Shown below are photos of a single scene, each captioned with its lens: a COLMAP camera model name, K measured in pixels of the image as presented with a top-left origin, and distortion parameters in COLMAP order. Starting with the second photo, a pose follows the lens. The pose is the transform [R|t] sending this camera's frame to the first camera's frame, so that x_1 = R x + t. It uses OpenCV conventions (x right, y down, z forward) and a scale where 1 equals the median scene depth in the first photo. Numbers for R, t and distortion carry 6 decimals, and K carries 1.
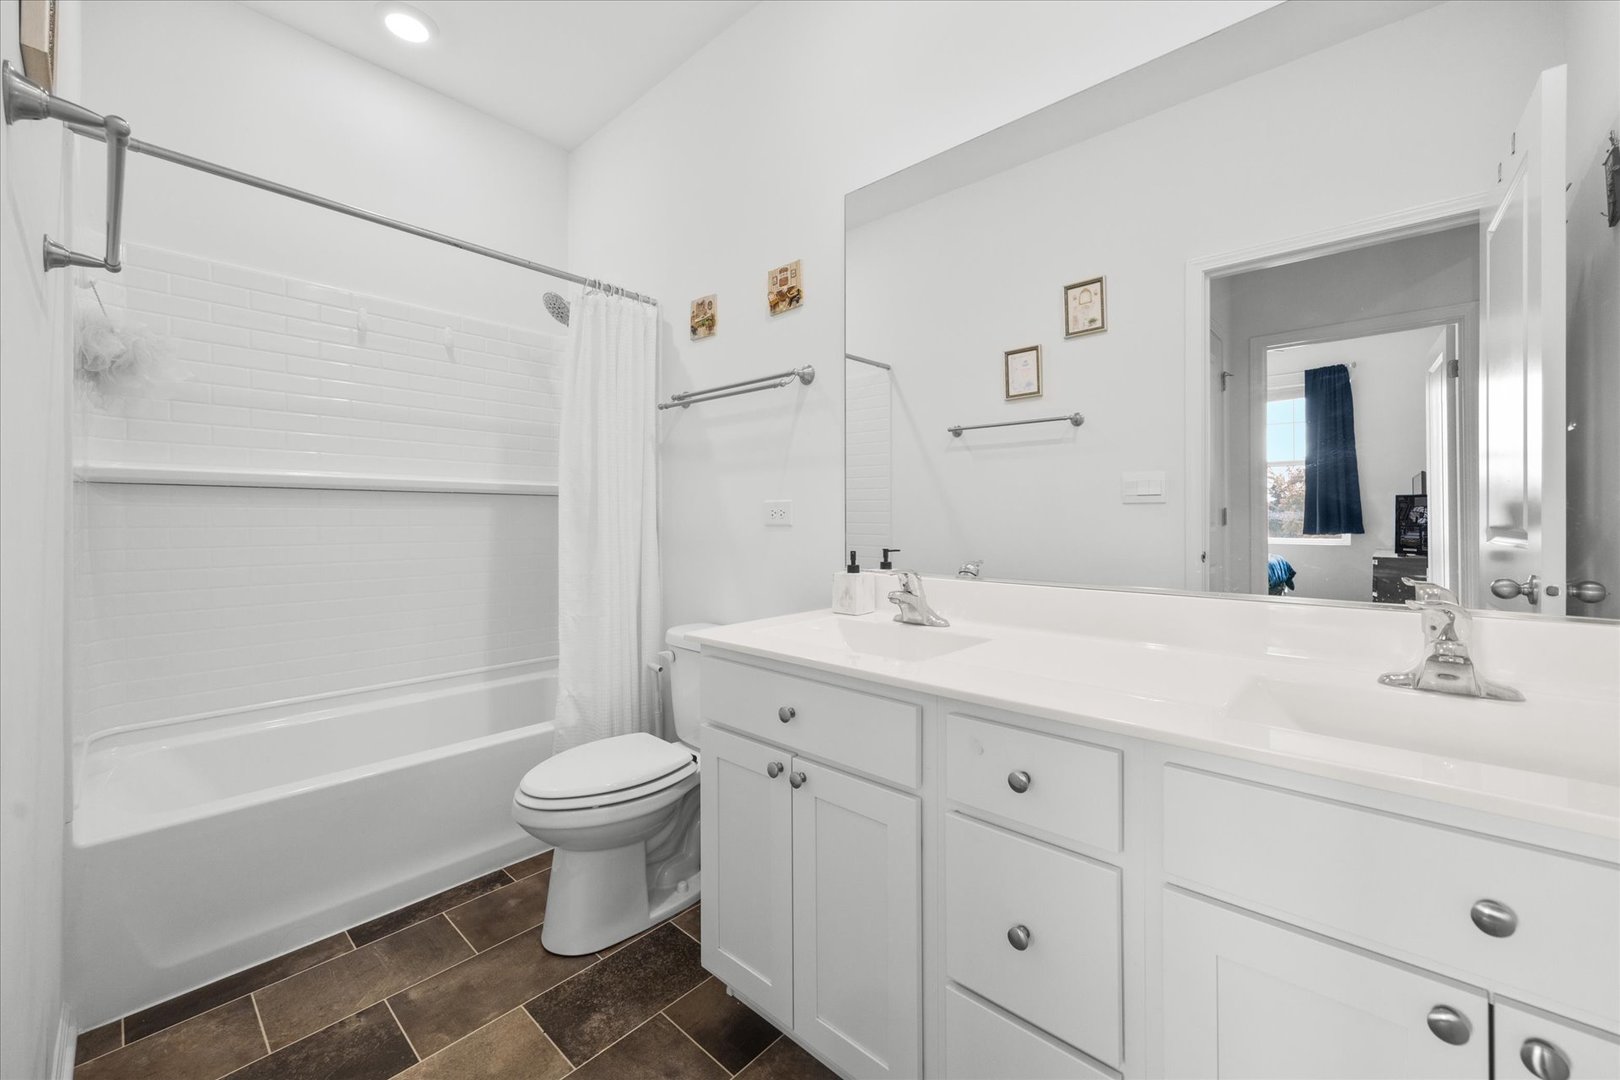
lens RADIAL K [[624.2, 0, 821.0], [0, 624.2, 525.6], [0, 0, 1]] dist [-0.000499, 0.000055]
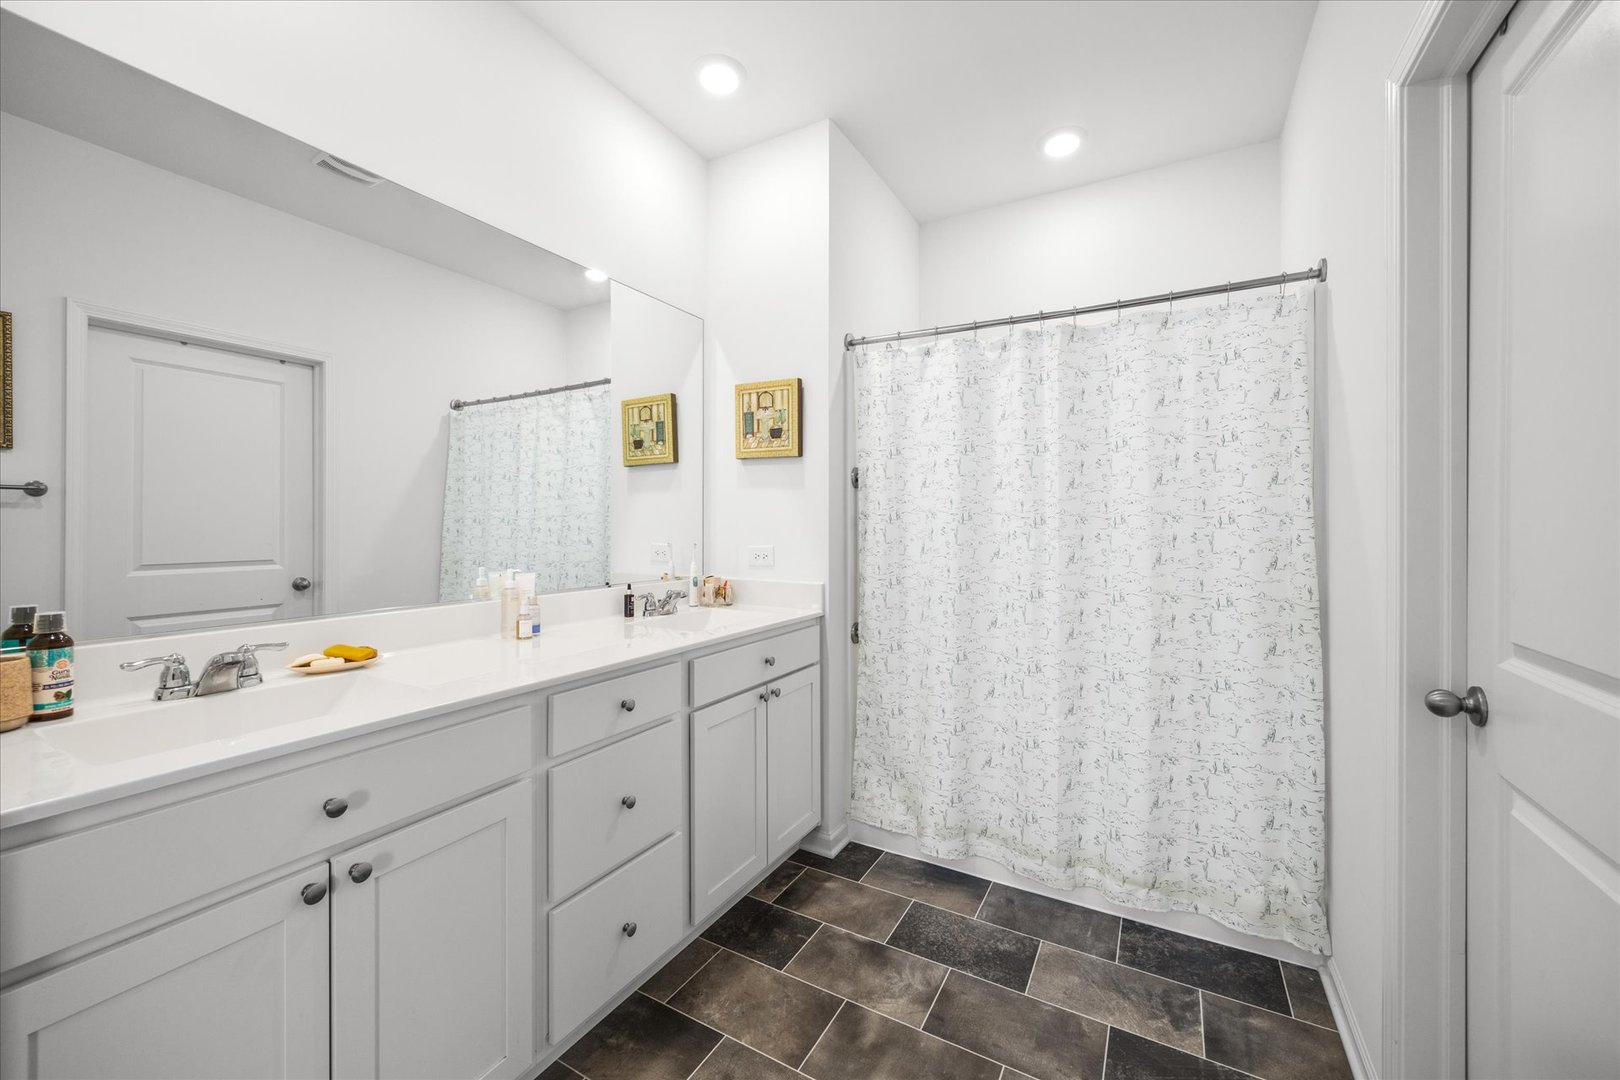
lens RADIAL K [[624.2, 0, 821.0], [0, 624.2, 525.6], [0, 0, 1]] dist [-0.000499, 0.000055]
pose [[-0.210019, -0.002827, 0.977693, -1.481946], [0.001389, 0.999994, 0.003190, -0.095029], [-0.977696, 0.002028, -0.210014, 1.565252]]
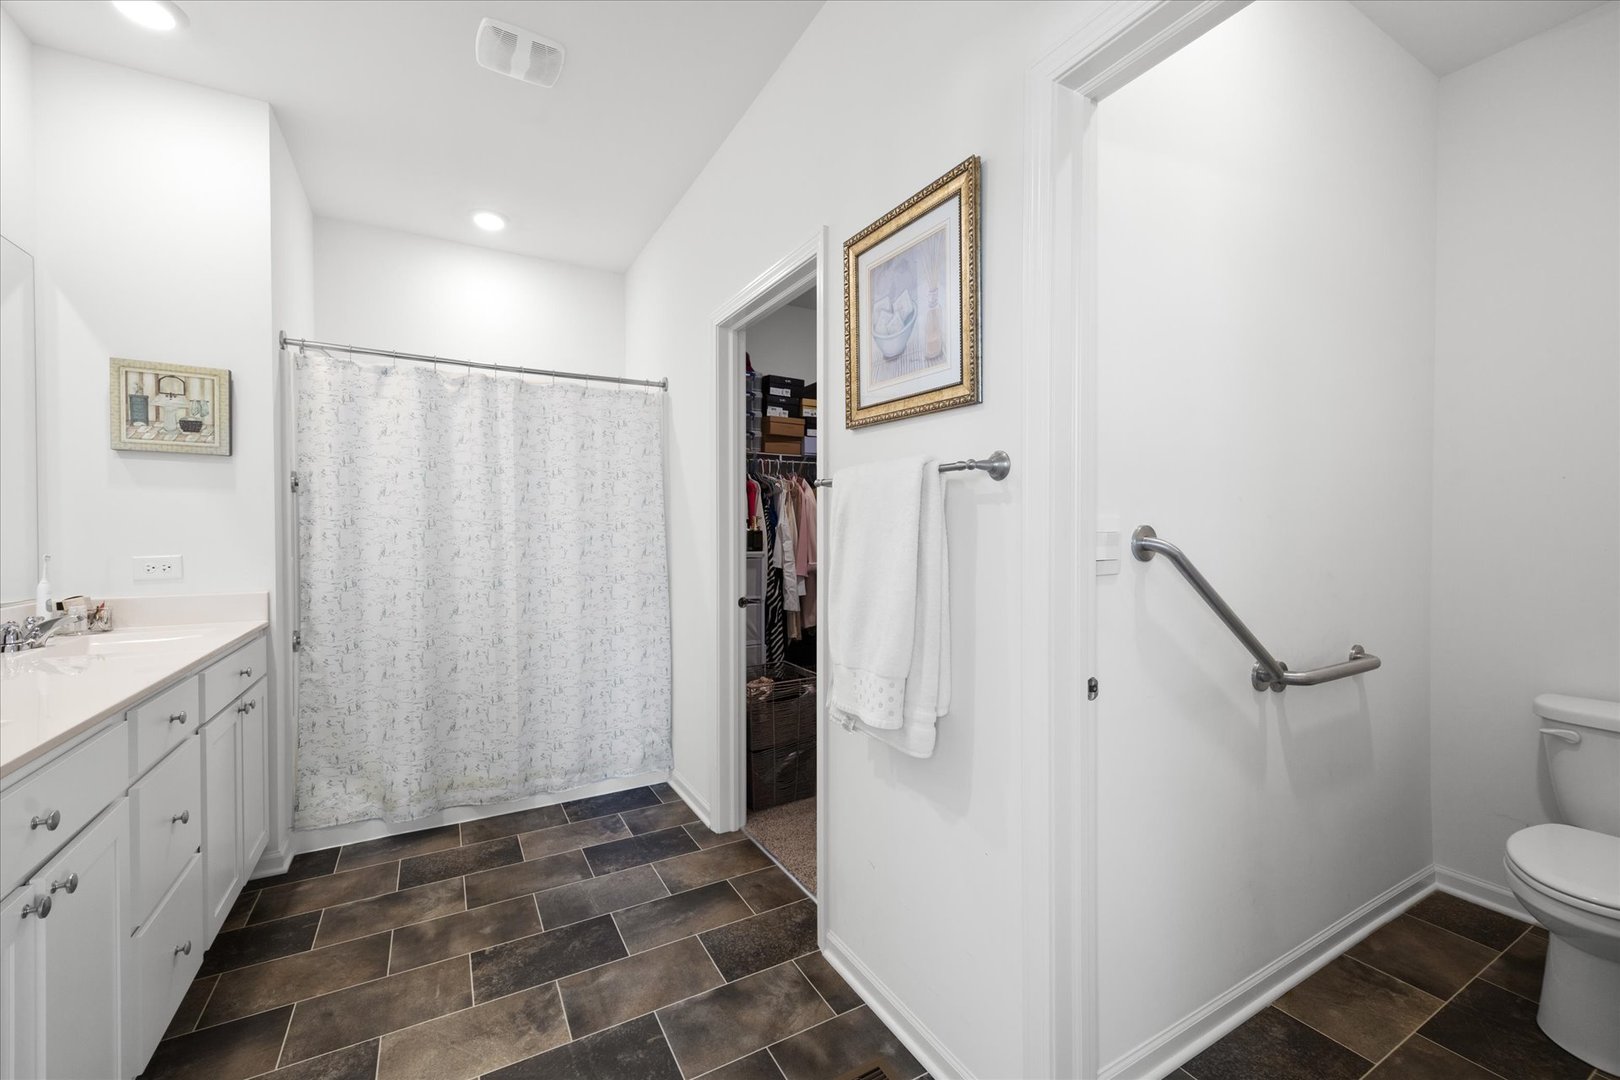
lens RADIAL K [[647.7, 0, 805.3], [0, 647.7, 534.7], [0, 0, 1]] dist [-0.000460, 0.000014]
pose [[-0.942445, -0.002098, 0.334354, -1.685805], [0.002101, 0.999923, 0.012195, -0.098199], [-0.334354, 0.012196, -0.942369, 2.273706]]
